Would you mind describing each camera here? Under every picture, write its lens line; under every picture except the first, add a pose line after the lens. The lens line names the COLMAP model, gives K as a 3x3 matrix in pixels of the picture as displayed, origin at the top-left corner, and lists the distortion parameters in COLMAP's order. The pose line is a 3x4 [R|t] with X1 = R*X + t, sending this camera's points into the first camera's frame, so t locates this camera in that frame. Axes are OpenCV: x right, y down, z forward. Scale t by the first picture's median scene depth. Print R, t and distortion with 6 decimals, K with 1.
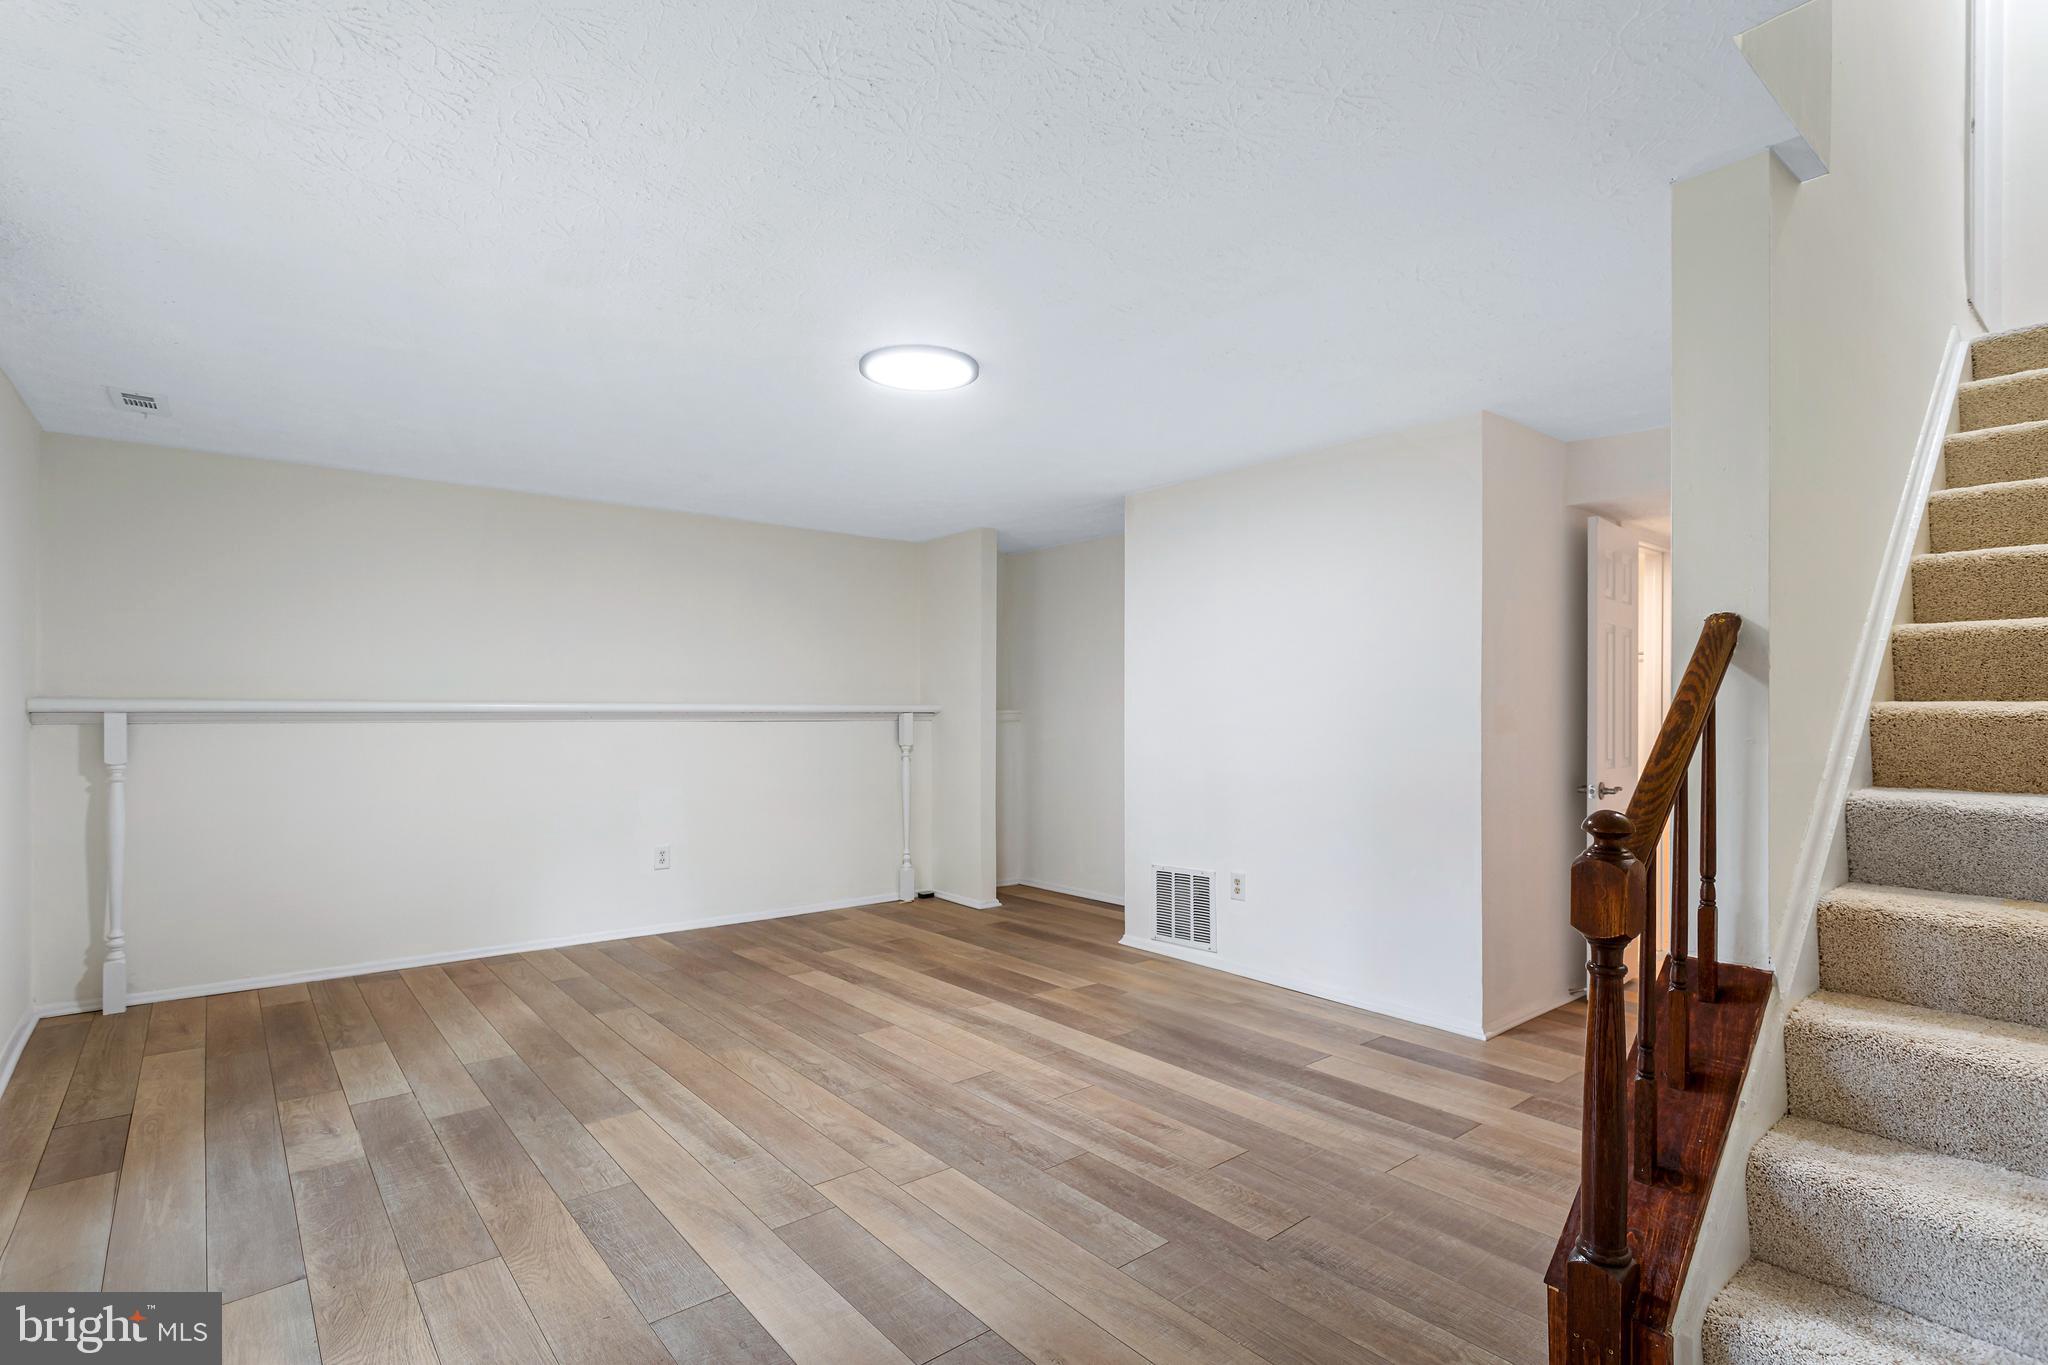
lens RADIAL K [[994.8, 0, 1028.3], [0, 994.8, 721.5], [0, 0, 1]] dist [-0.001350, 0.000042]
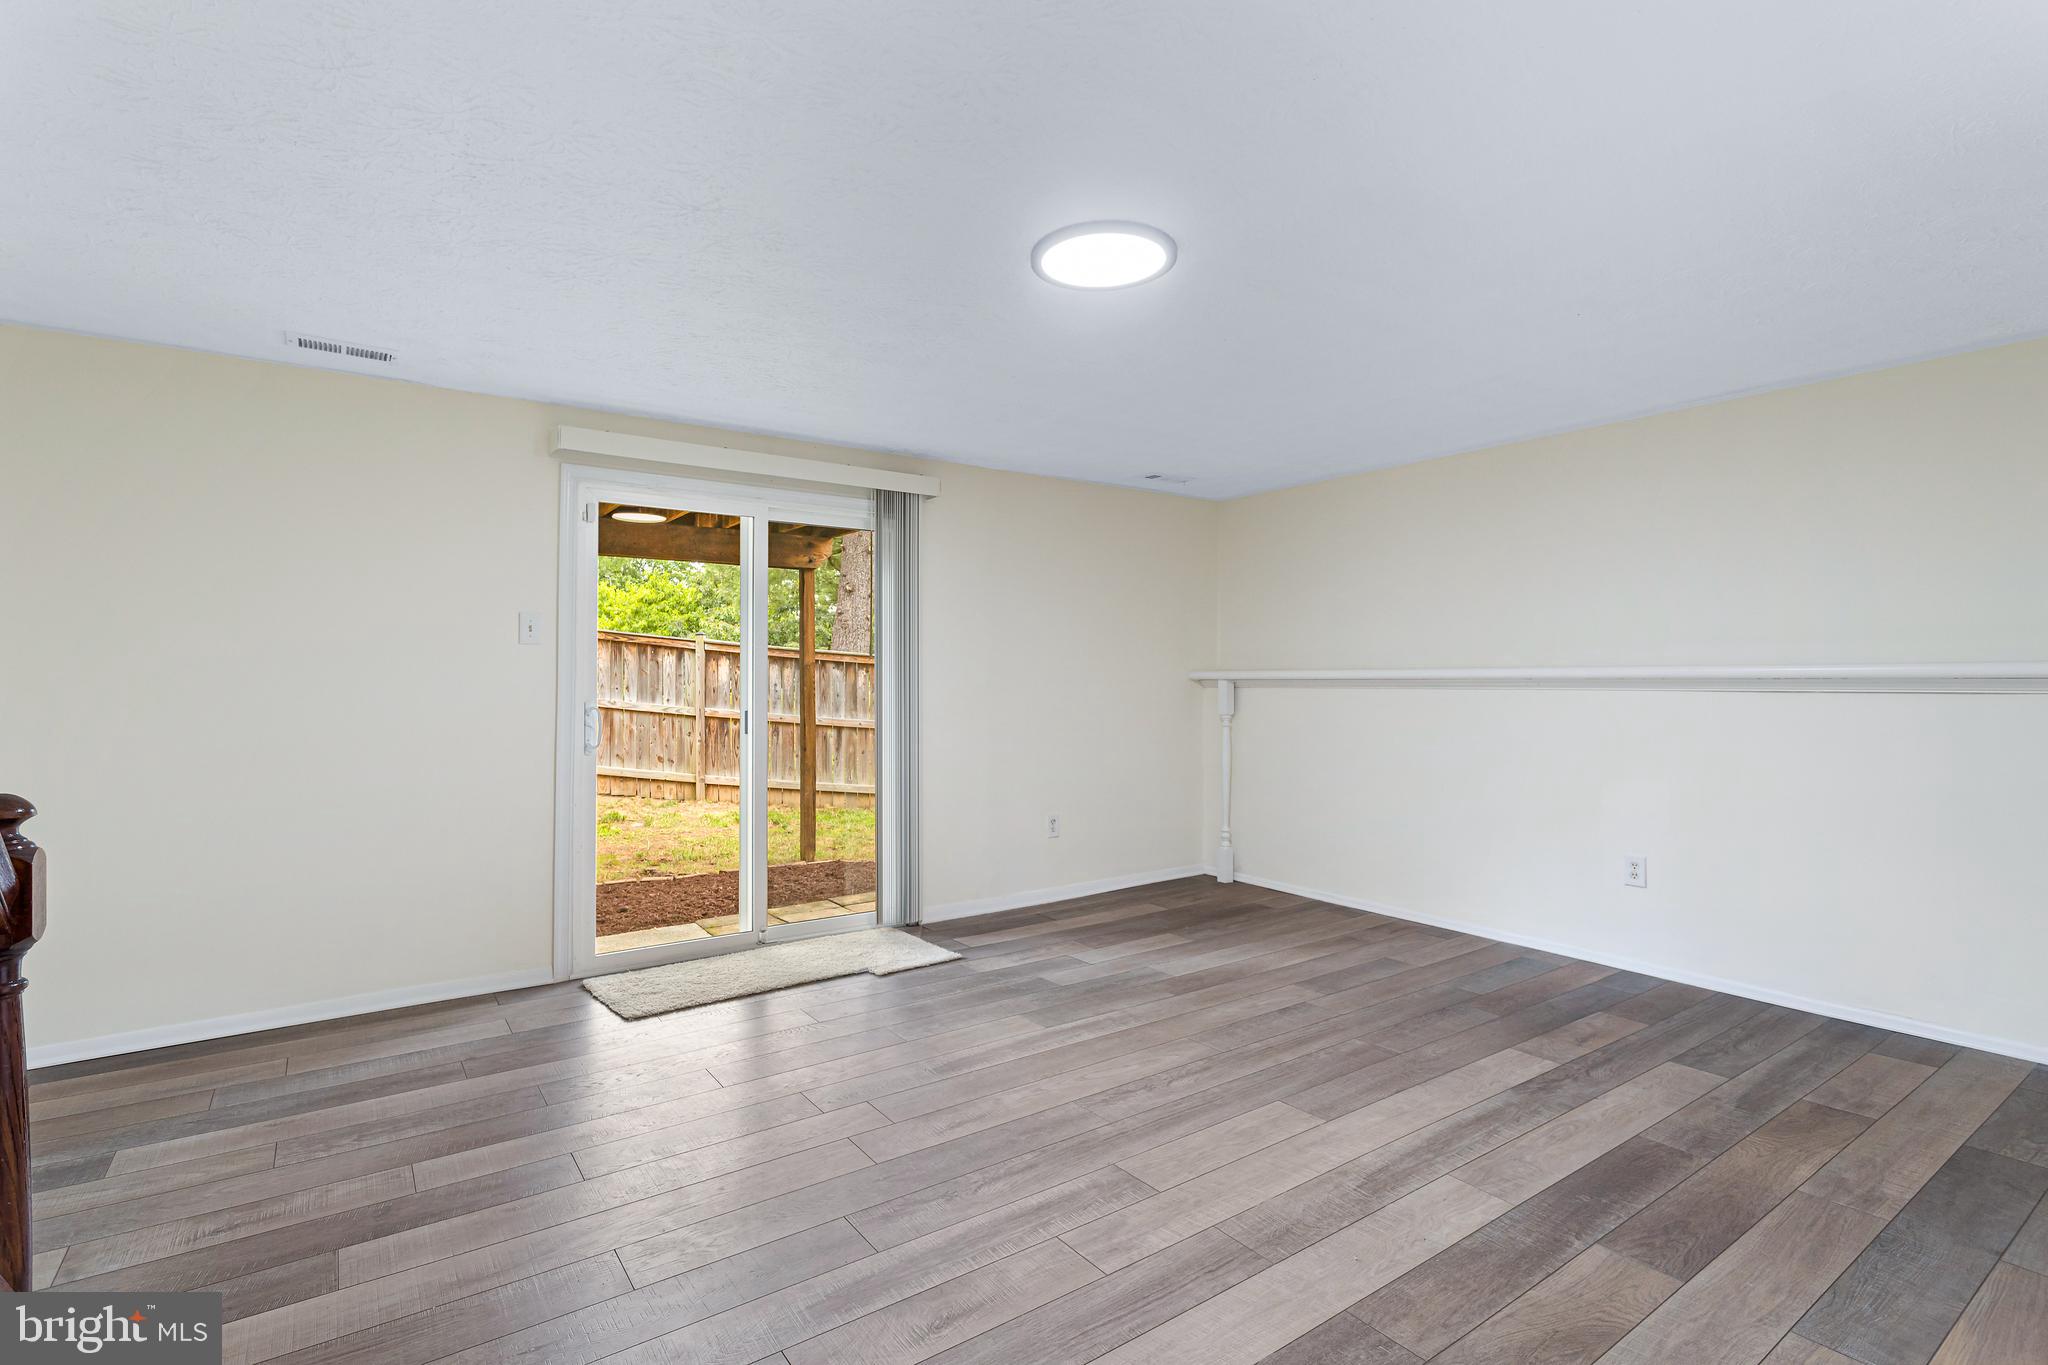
lens RADIAL K [[978.9, 0, 1021.6], [0, 978.9, 666.9], [0, 0, 1]] dist [-0.003426, 0.000896]
pose [[-0.085475, -0.014094, -0.996241, 0.570270], [-0.007461, 0.999881, -0.013506, -0.006196], [0.996312, 0.006279, -0.085570, 0.826253]]
